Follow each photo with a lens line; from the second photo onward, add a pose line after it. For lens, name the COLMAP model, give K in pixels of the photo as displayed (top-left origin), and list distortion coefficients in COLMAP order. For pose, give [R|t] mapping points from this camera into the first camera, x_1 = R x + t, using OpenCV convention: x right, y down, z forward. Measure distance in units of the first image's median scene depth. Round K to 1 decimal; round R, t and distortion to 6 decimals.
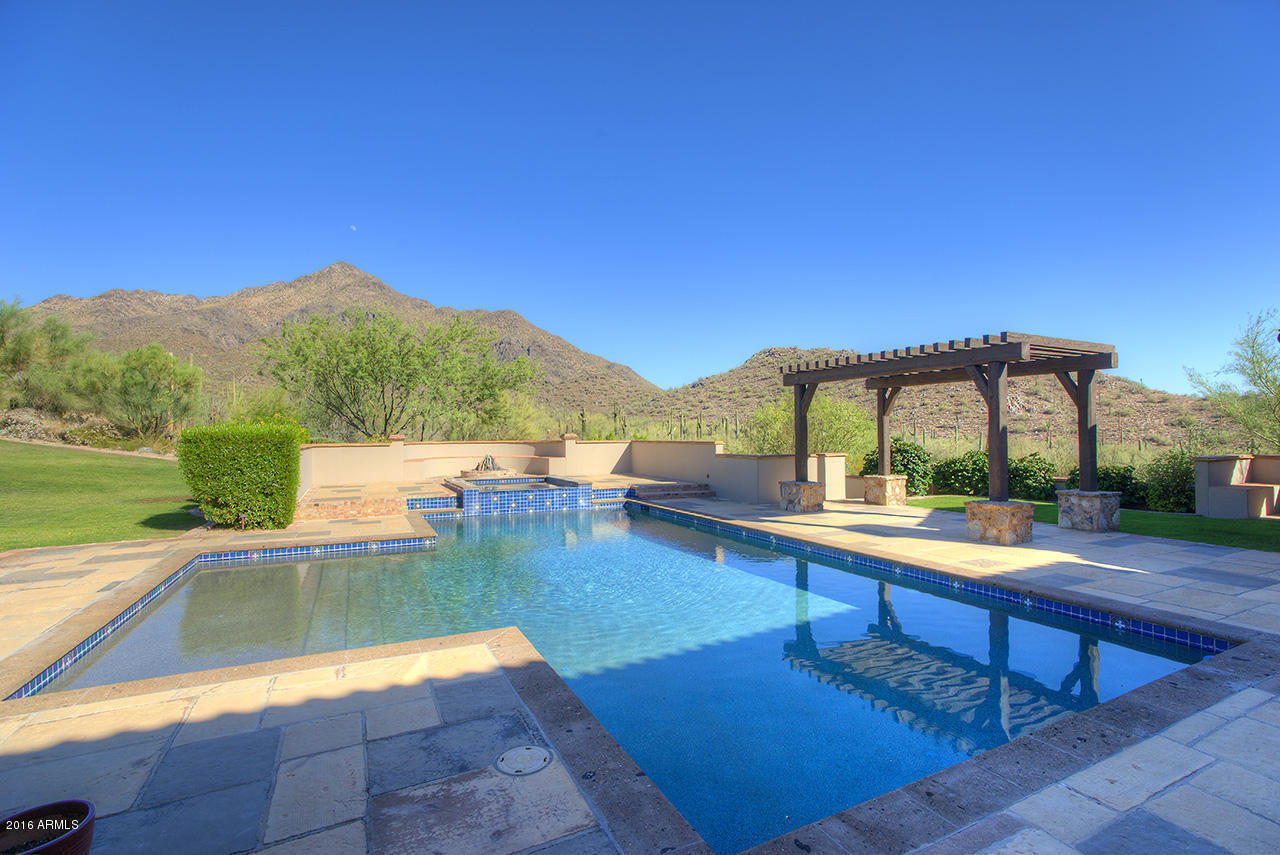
lens RADIAL K [[588.4, 0, 645.0], [0, 588.4, 426.4], [0, 0, 1]] dist [-0.059322, 0.024841]
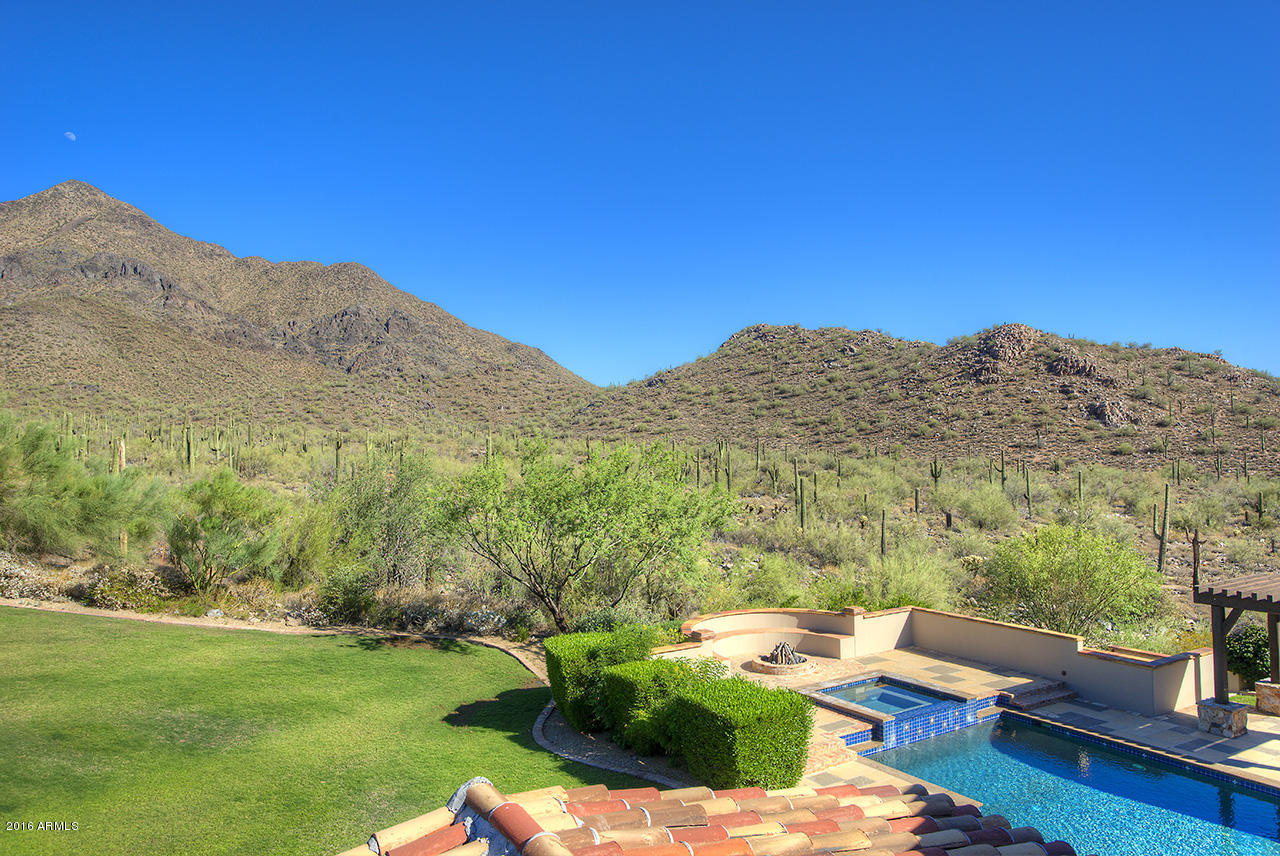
lens RADIAL K [[881.4, 0, 644.6], [0, 881.4, 426.0], [0, 0, 1]] dist [-0.032692, 0.052402]
pose [[0.995333, -0.010579, 0.095916, -0.693010], [0.011620, 0.999879, -0.010298, -0.304219], [-0.095796, 0.011365, 0.995336, -0.327050]]
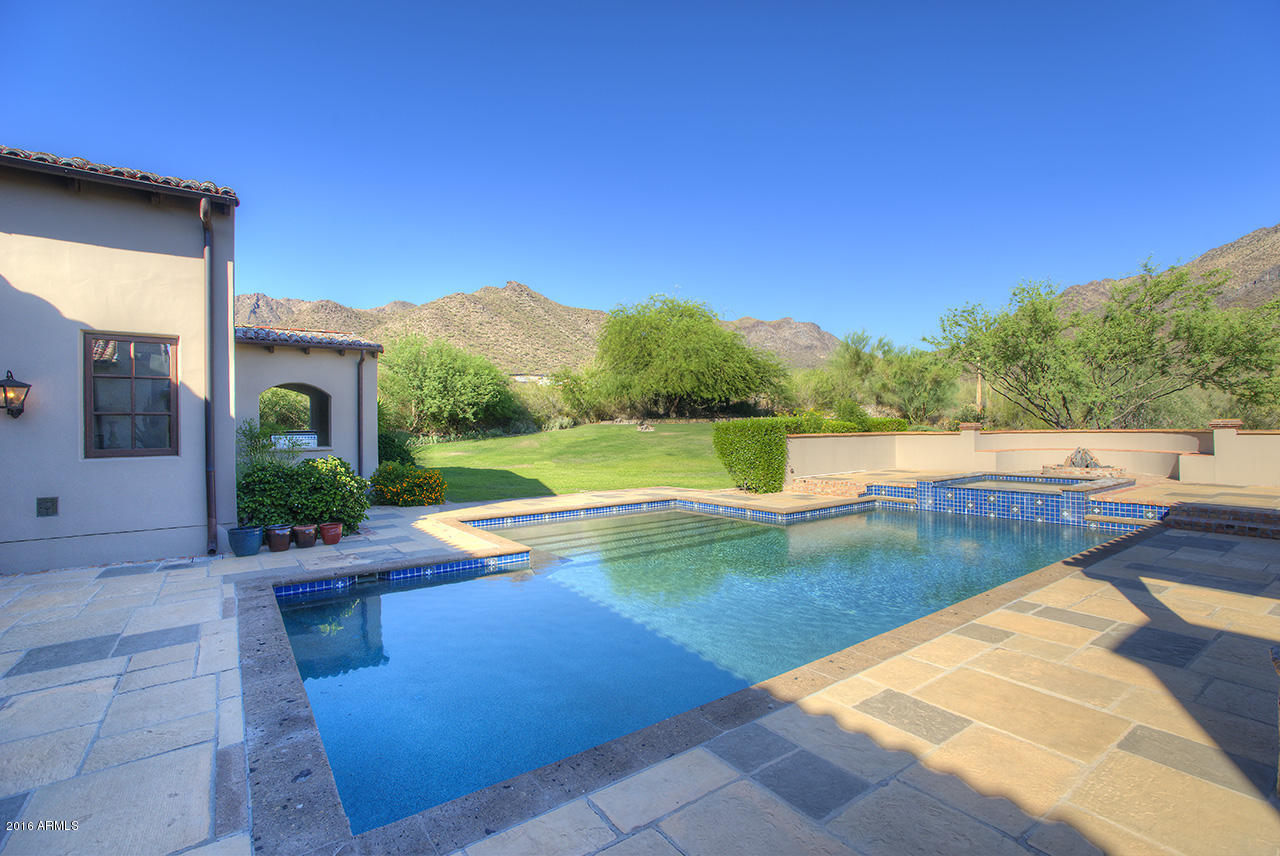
lens RADIAL K [[588.4, 0, 645.0], [0, 588.4, 426.9], [0, 0, 1]] dist [-0.059322, 0.024841]
pose [[0.172198, 0.002649, -0.985059, 0.460454], [0.024183, 0.999684, 0.006916, 0.001527], [0.984766, -0.025012, 0.172079, 0.333906]]
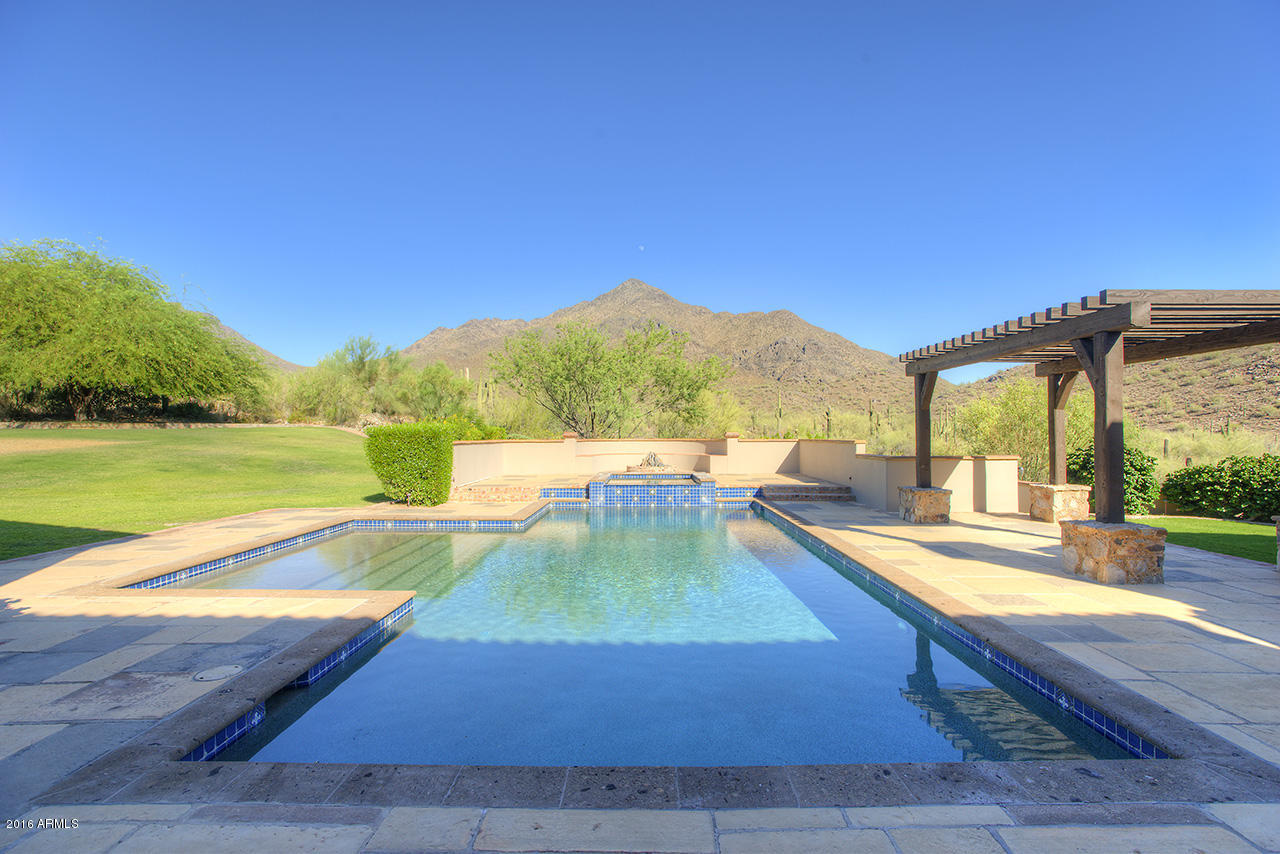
lens RADIAL K [[588.4, 0, 645.0], [0, 588.4, 425.9], [0, 0, 1]] dist [-0.059322, 0.024841]
pose [[0.894352, -0.002229, -0.447358, 0.230475], [0.001919, 0.999998, -0.001147, 0.003749], [0.447360, 0.000167, 0.894354, 0.050731]]
